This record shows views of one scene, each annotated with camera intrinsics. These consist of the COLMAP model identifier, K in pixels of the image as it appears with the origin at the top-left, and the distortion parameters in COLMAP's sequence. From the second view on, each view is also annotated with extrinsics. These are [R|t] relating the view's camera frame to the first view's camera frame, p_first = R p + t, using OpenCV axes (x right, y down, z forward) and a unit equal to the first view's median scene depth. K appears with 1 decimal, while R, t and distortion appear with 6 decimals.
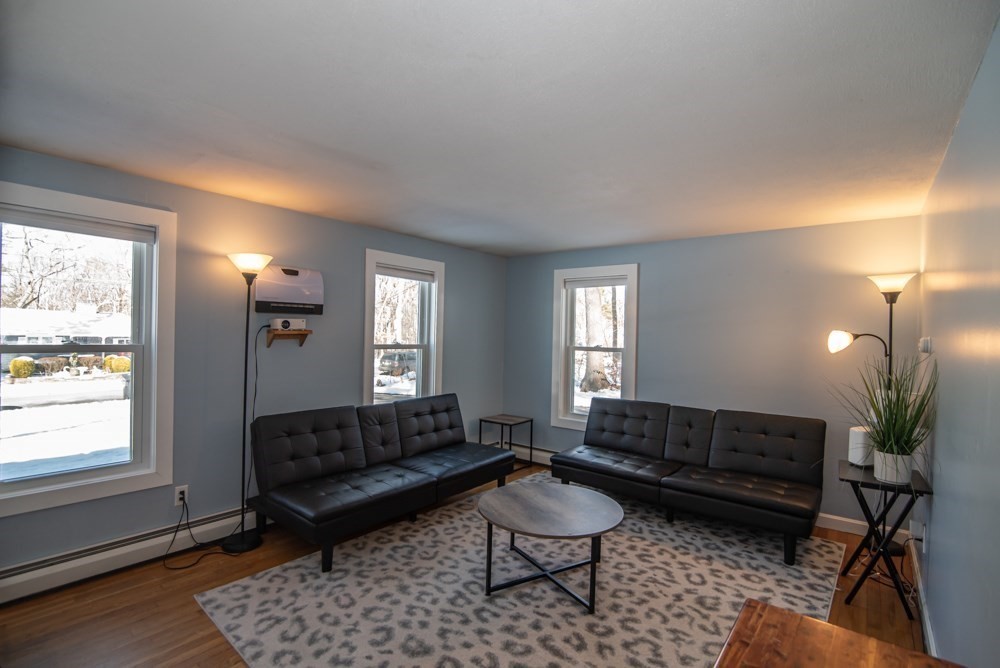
lens RADIAL K [[466.5, 0, 496.3], [0, 466.5, 335.8], [0, 0, 1]] dist [-0.013988, -0.000071]
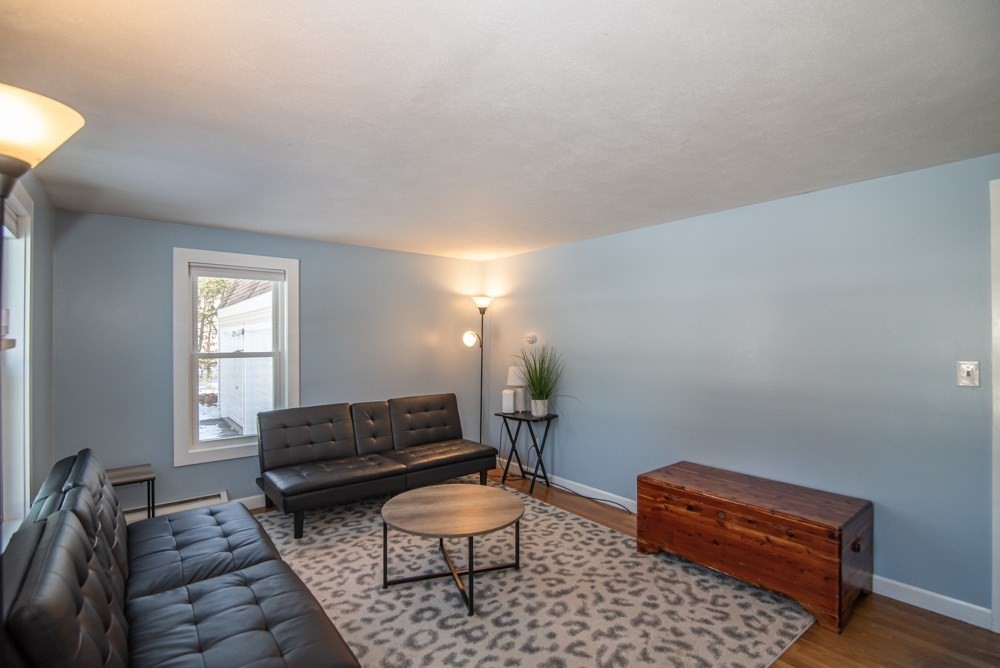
lens RADIAL K [[466.5, 0, 496.3], [0, 466.5, 335.8], [0, 0, 1]] dist [-0.013988, -0.000071]
pose [[0.220175, -0.014270, 0.975356, -0.852071], [0.010606, 0.999869, 0.012235, -0.017831], [-0.975403, 0.007651, 0.220297, 0.684841]]
